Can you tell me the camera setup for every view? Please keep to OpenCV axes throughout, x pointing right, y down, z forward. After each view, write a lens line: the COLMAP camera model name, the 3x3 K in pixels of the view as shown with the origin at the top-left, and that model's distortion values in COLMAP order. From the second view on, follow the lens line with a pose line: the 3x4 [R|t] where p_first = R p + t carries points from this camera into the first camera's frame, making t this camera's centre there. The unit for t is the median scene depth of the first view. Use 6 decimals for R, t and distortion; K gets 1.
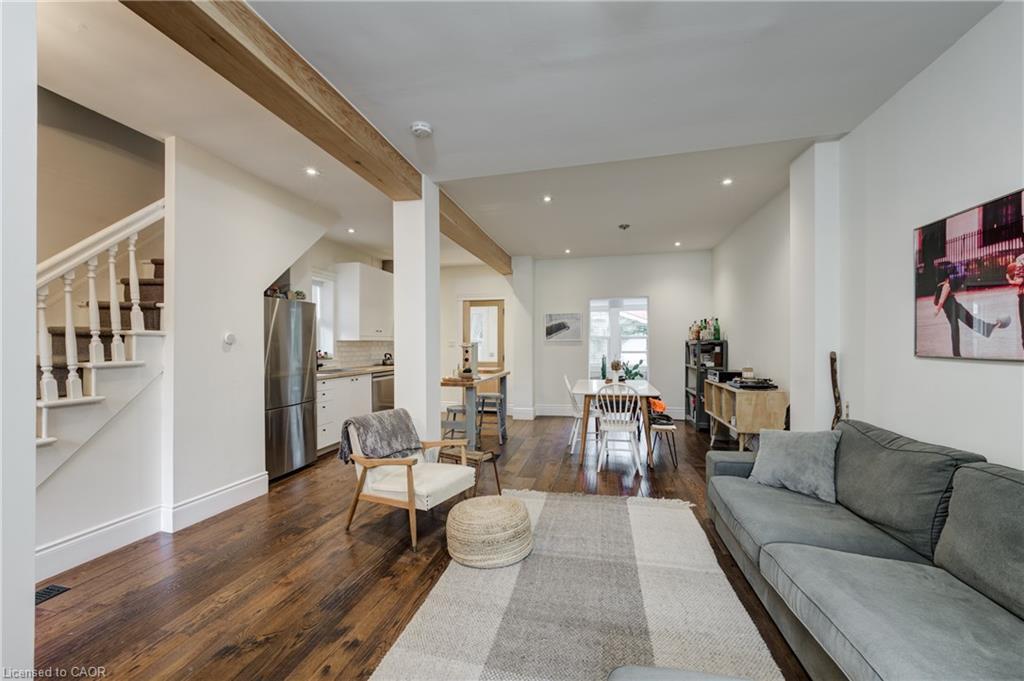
lens RADIAL K [[399.9, 0, 504.9], [0, 399.9, 341.1], [0, 0, 1]] dist [0.000335, -0.000084]
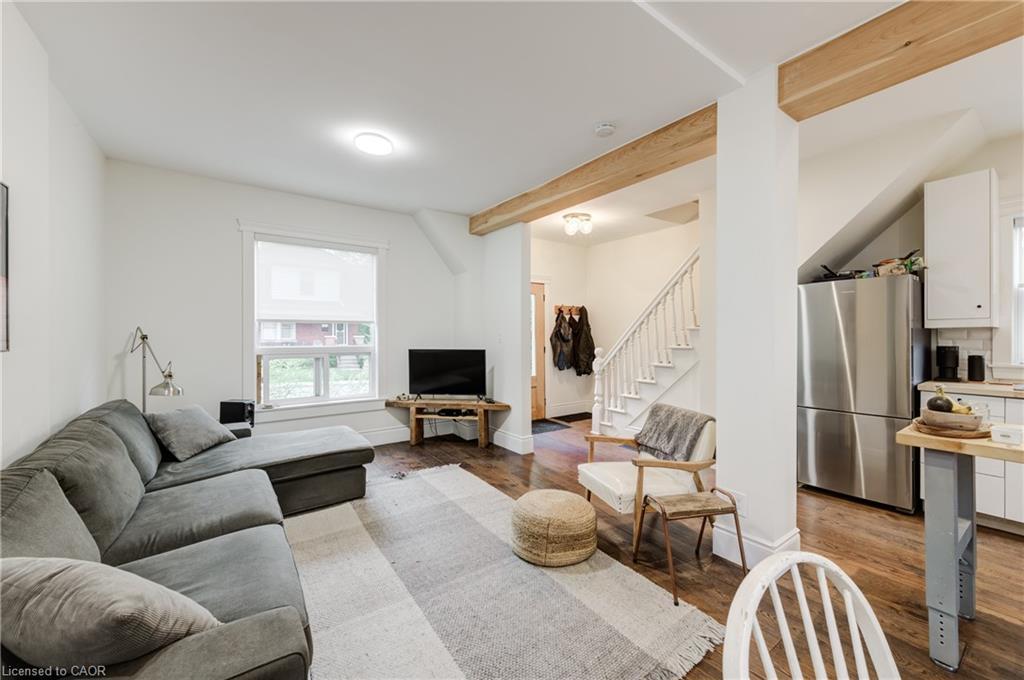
lens RADIAL K [[396.5, 0, 523.7], [0, 396.5, 339.6], [0, 0, 1]] dist [0.000825, 0.000230]
pose [[-0.649521, 0.008468, -0.760297, 0.476533], [0.006544, 0.999963, 0.005547, 0.007878], [0.760316, -0.001372, -0.649552, 1.016249]]
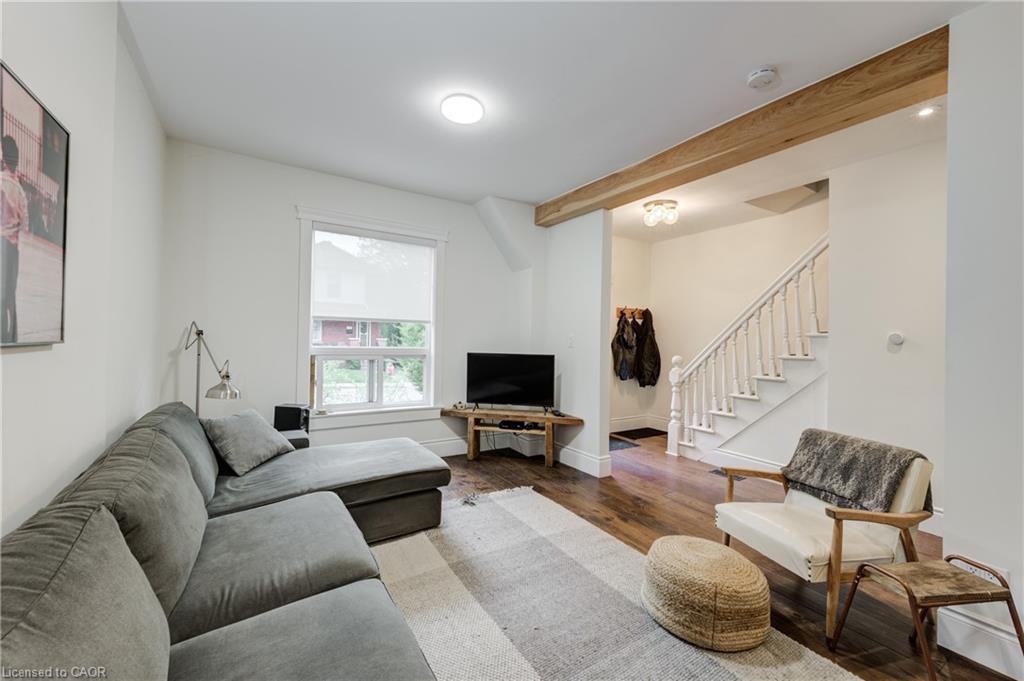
lens RADIAL K [[399.9, 0, 504.9], [0, 399.9, 341.1], [0, 0, 1]] dist [0.000335, -0.000084]
pose [[-0.709552, -0.013154, -0.704530, 0.484947], [-0.013580, 0.999895, -0.004992, 0.013777], [0.704522, 0.006025, -0.709656, 0.818491]]
